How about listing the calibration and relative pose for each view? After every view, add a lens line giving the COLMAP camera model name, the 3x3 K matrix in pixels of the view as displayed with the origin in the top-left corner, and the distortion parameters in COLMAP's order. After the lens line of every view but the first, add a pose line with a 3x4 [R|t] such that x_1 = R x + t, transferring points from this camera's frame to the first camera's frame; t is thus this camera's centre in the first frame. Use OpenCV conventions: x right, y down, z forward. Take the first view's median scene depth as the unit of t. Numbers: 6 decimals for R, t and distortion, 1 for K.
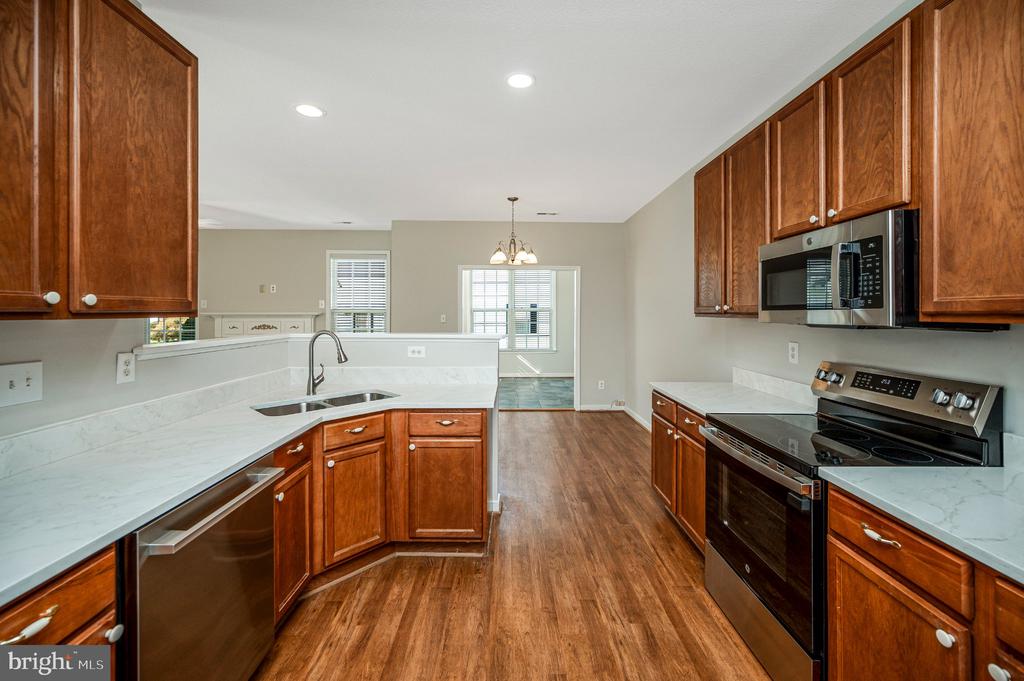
lens RADIAL K [[419.8, 0, 507.5], [0, 419.8, 311.5], [0, 0, 1]] dist [0.001891, 0.000509]
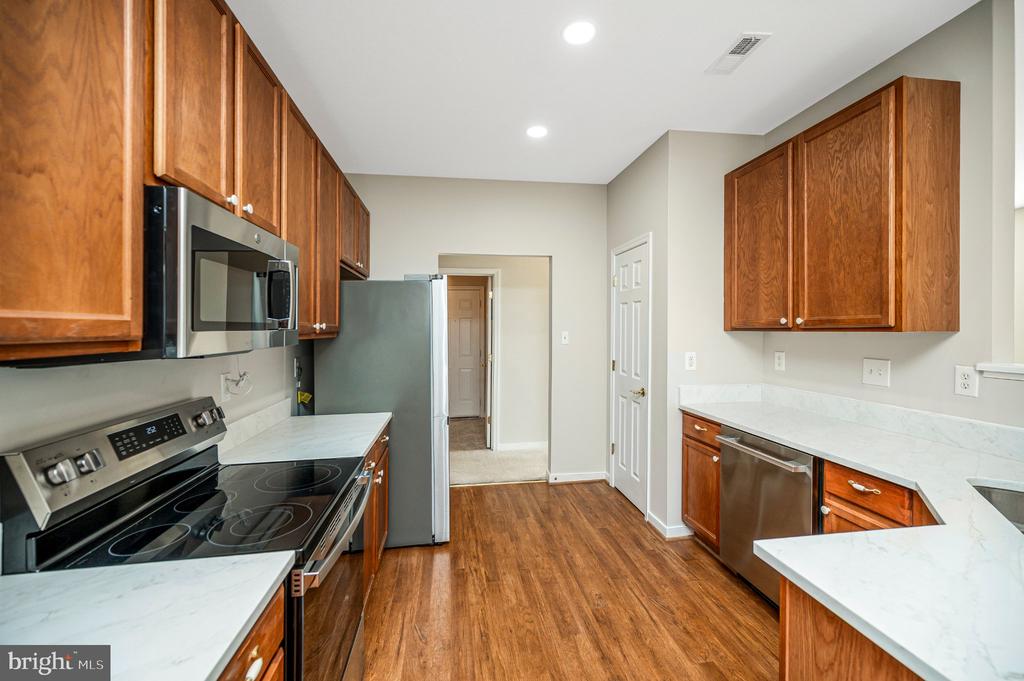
lens RADIAL K [[419.8, 0, 511.4], [0, 419.8, 338.6], [0, 0, 1]] dist [0.001891, 0.000509]
pose [[-0.988978, 0.003154, -0.148032, 0.292492], [0.000723, 0.999864, 0.016474, 0.010499], [0.148064, 0.016185, -0.988845, 1.573555]]
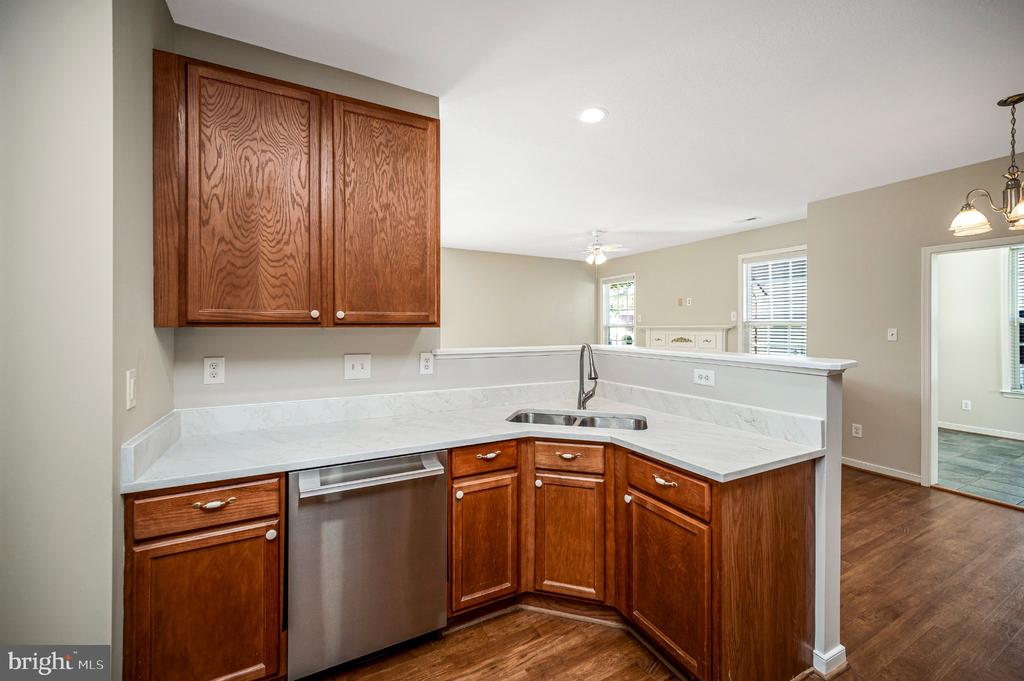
lens RADIAL K [[419.8, 0, 519.7], [0, 419.8, 325.6], [0, 0, 1]] dist [0.001891, 0.000509]
pose [[0.471584, -0.001619, -0.881820, 0.397596], [0.001292, 0.999999, -0.001145, 0.008691], [0.881820, -0.000600, 0.471586, 0.520839]]
